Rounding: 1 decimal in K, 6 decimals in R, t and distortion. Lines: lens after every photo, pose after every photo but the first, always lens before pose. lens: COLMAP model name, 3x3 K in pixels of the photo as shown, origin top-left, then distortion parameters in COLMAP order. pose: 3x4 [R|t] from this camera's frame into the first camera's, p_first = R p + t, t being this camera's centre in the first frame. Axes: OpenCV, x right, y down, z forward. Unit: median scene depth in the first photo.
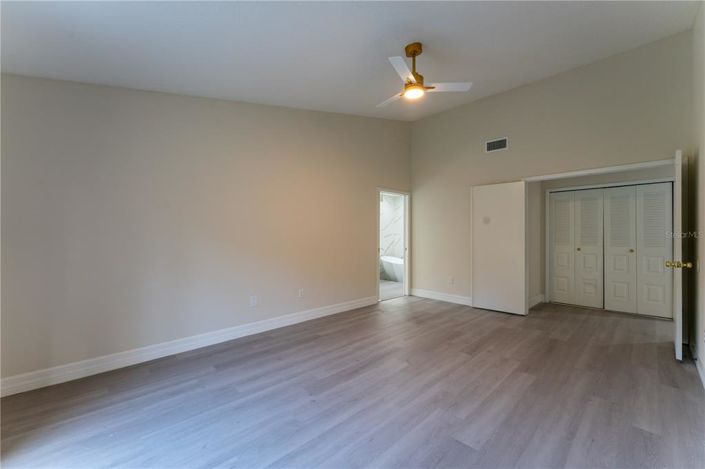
lens RADIAL K [[284.7, 0, 349.8], [0, 284.7, 233.7], [0, 0, 1]] dist [0.000827, -0.000011]
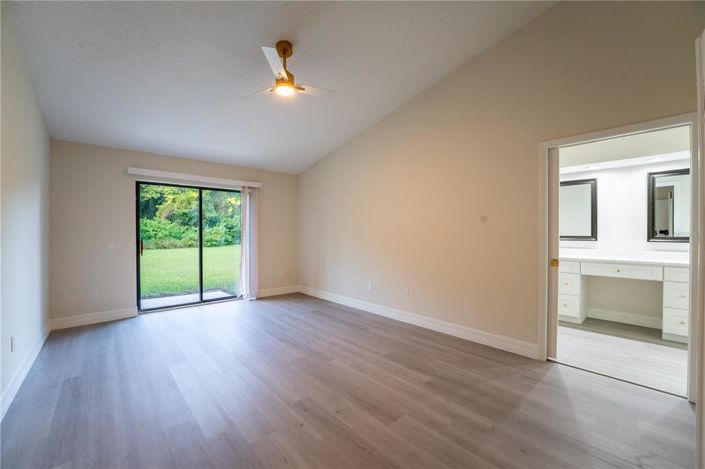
lens RADIAL K [[284.7, 0, 349.7], [0, 284.7, 234.4], [0, 0, 1]] dist [0.000827, -0.000011]
pose [[-0.021508, -0.001246, -0.999768, 1.062700], [-0.005776, 0.999983, -0.001122, 0.015674], [0.999752, 0.005750, -0.021515, 1.095273]]
